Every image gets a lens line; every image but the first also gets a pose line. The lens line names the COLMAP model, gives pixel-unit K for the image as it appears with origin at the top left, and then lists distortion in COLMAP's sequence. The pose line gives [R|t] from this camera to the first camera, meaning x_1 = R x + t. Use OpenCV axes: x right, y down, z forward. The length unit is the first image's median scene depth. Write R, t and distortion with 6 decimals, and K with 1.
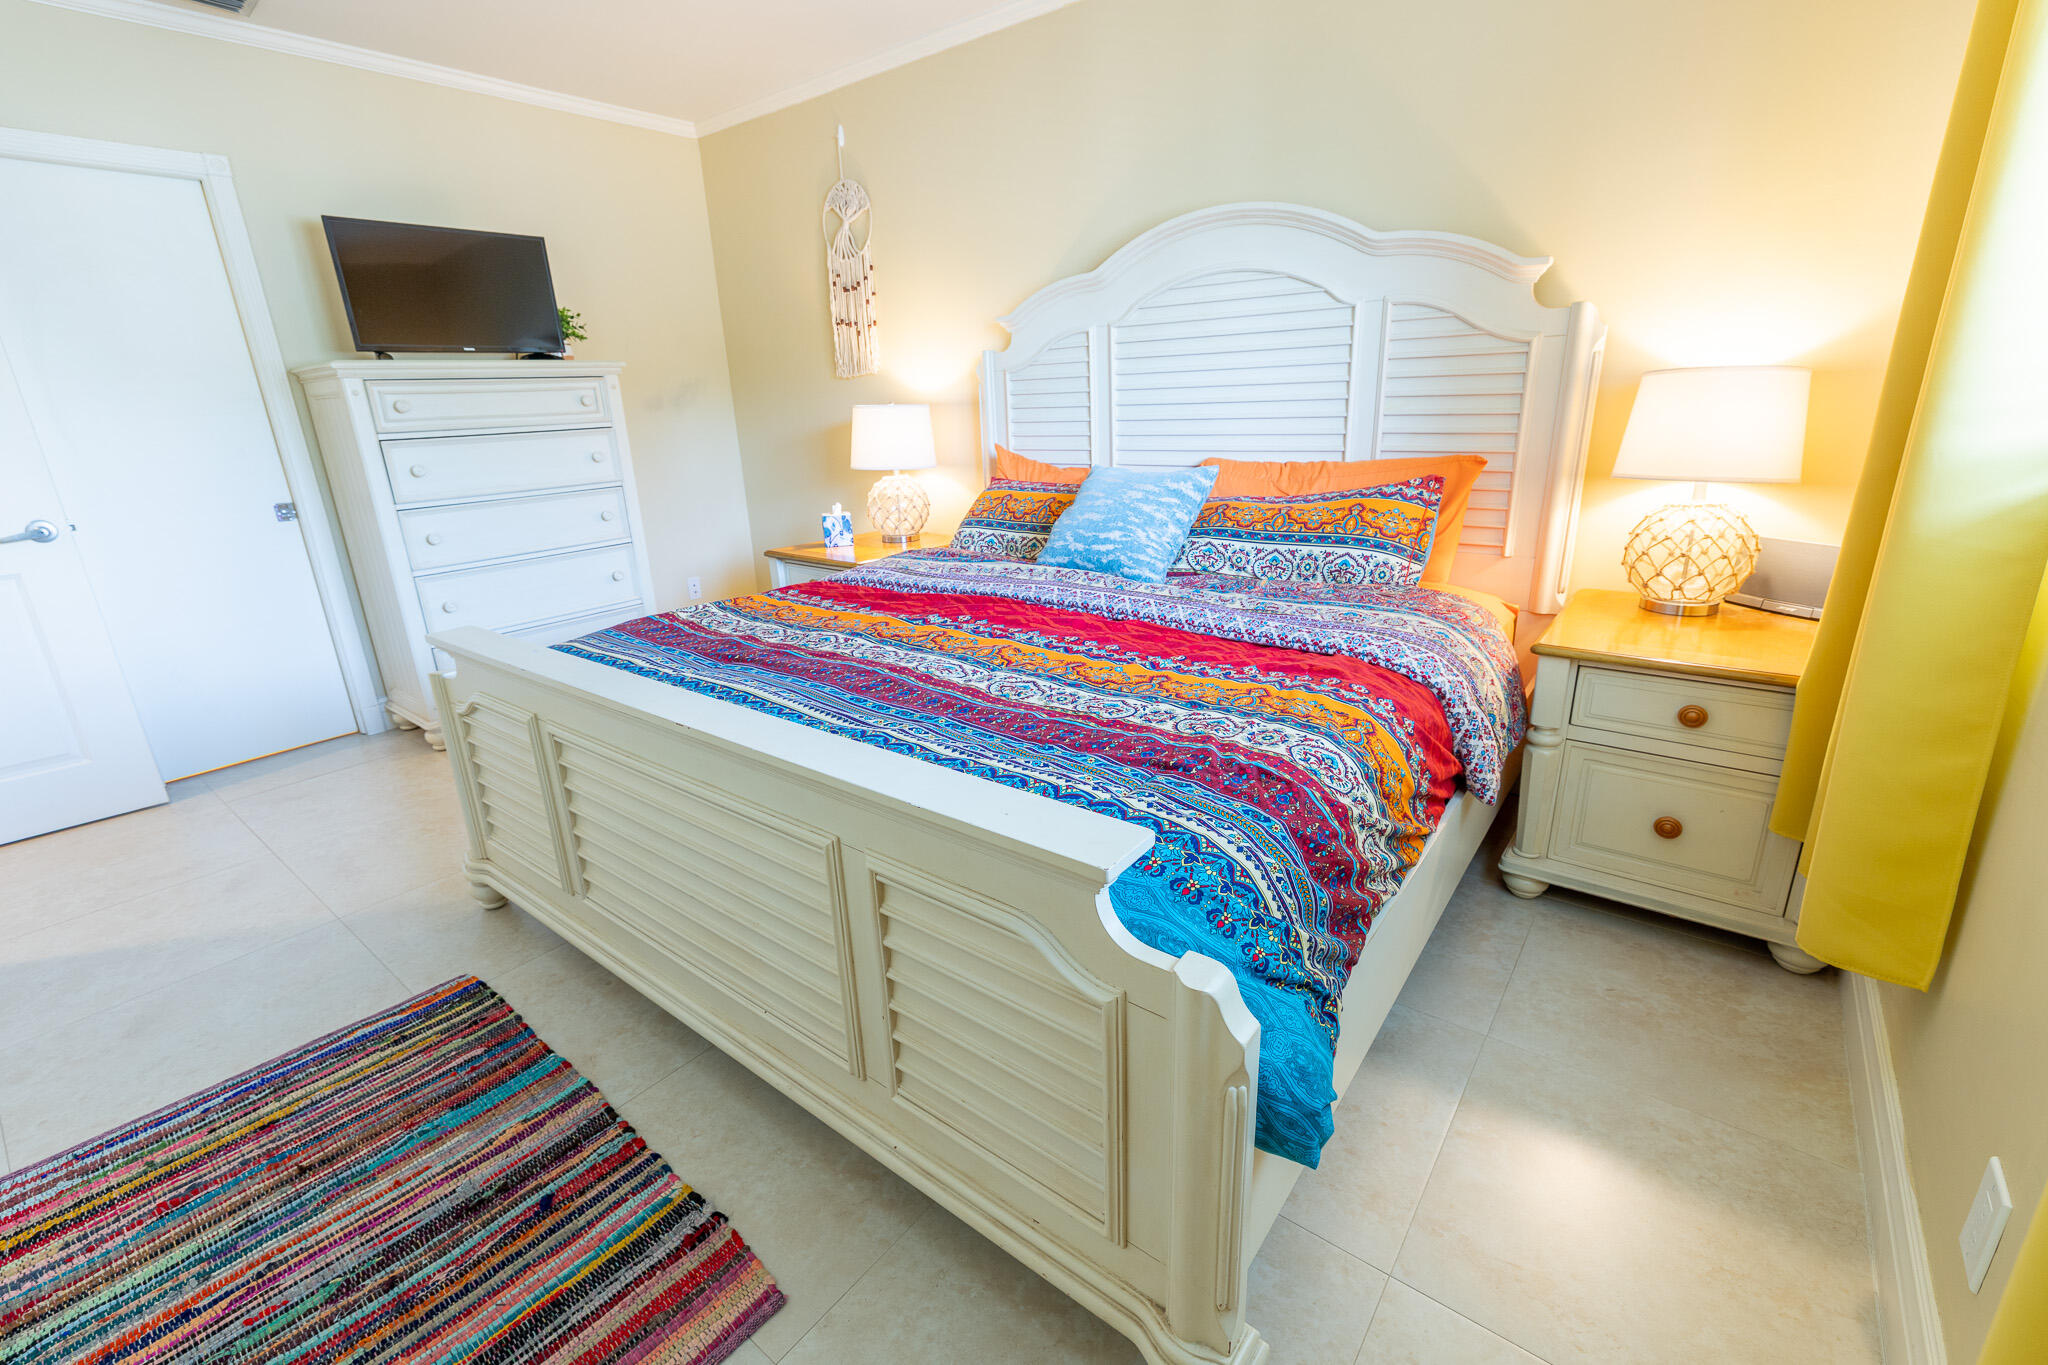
lens RADIAL K [[883.7, 0, 1029.7], [0, 883.7, 680.1], [0, 0, 1]] dist [-0.000615, -0.000066]
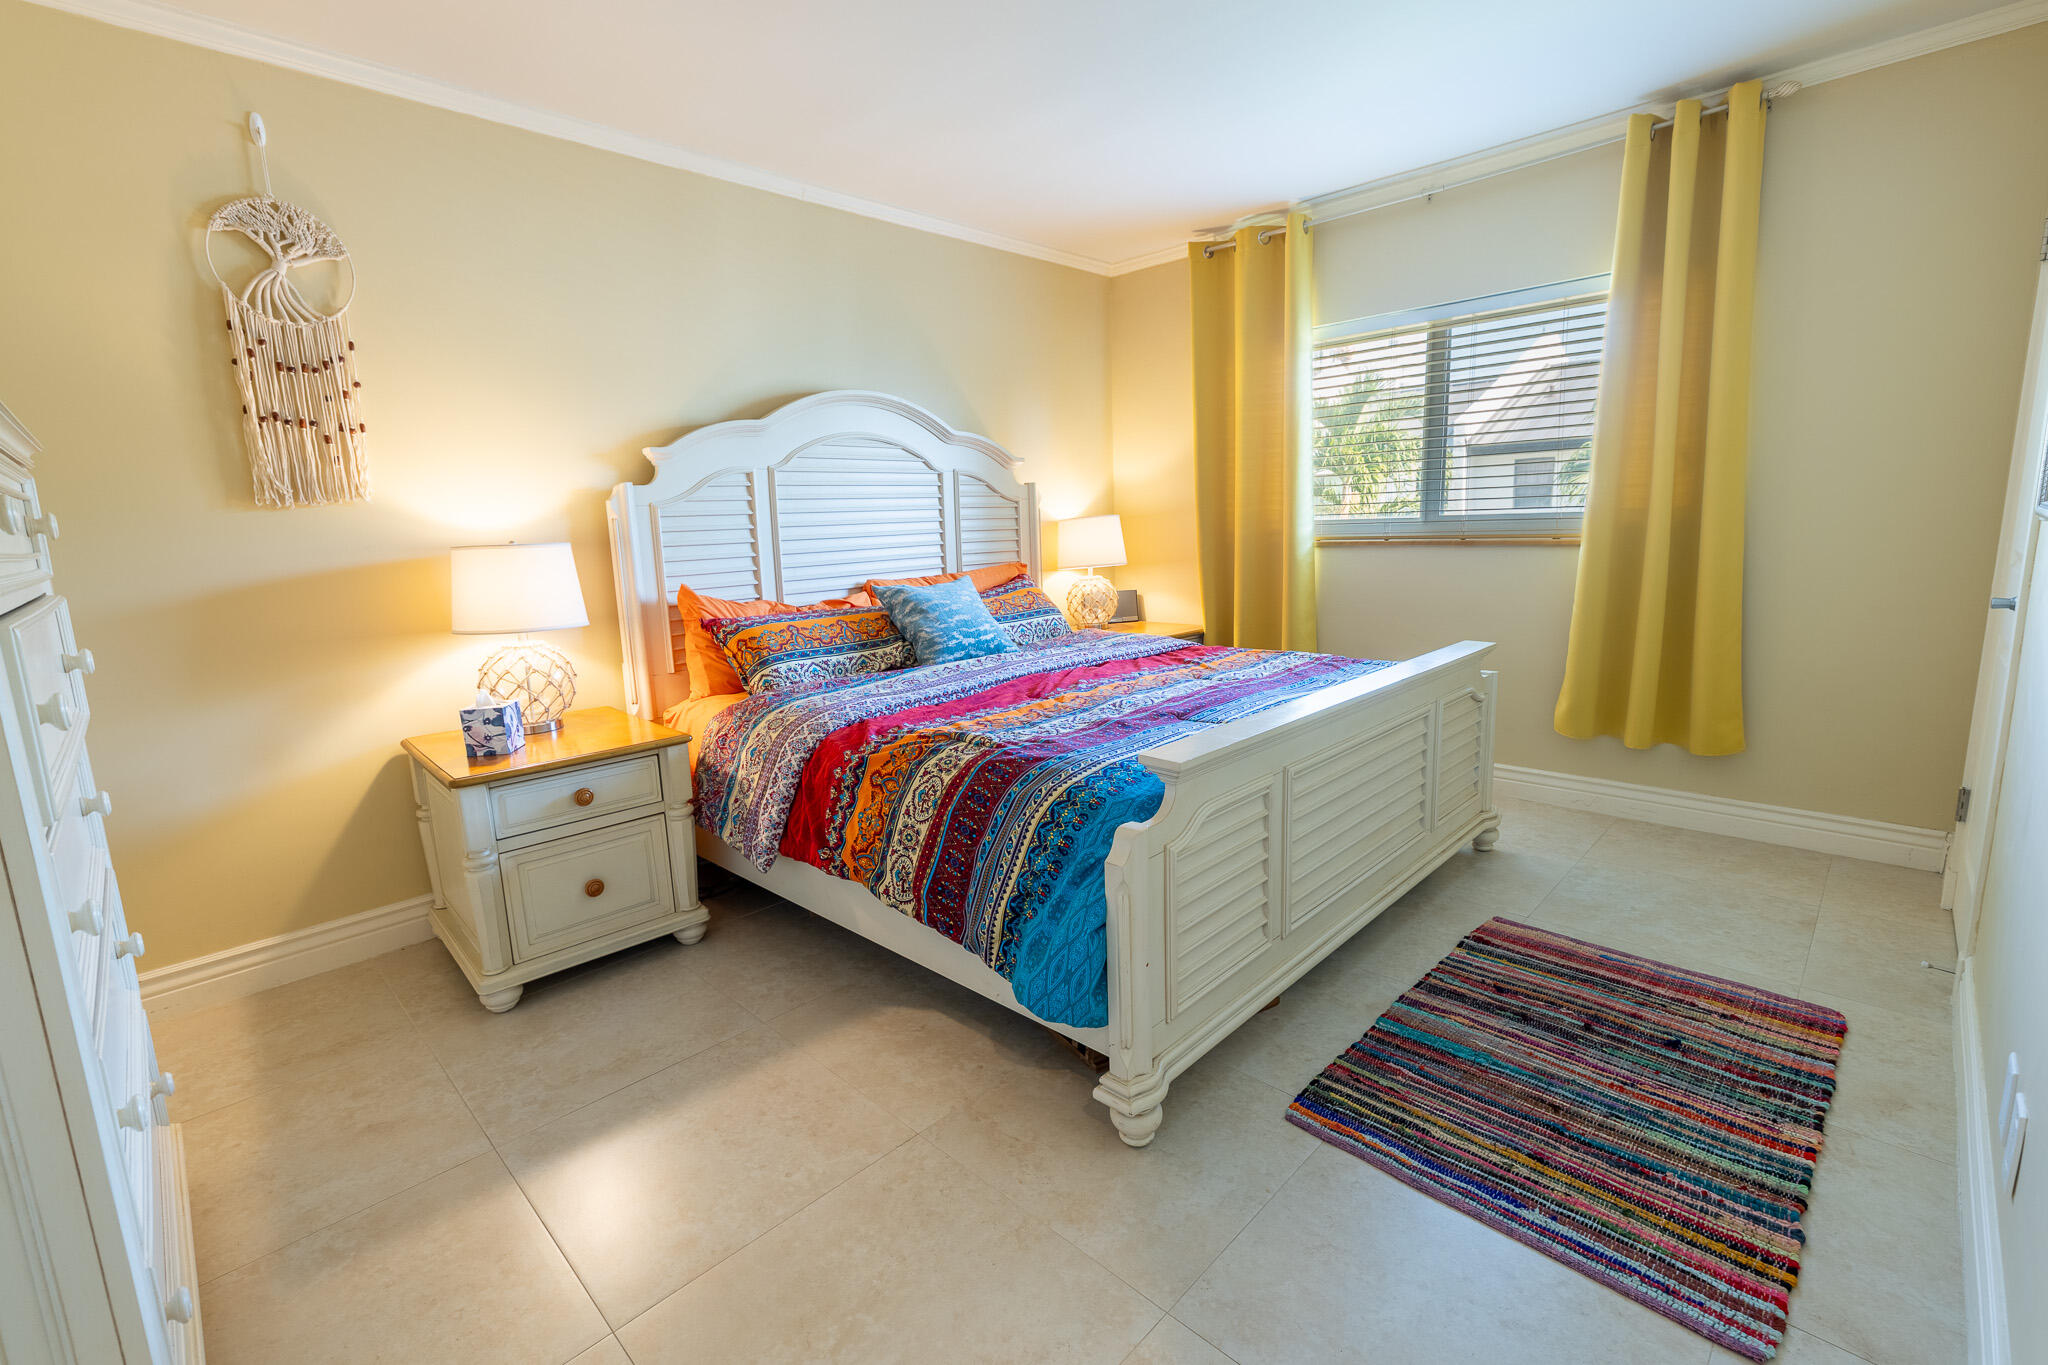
lens RADIAL K [[883.7, 0, 1024.3], [0, 883.7, 673.3], [0, 0, 1]] dist [-0.000615, -0.000066]
pose [[0.101172, -0.140406, 0.984911, -1.985379], [0.340111, 0.935225, 0.098386, -0.349367], [-0.934927, 0.325025, 0.142372, 1.313466]]
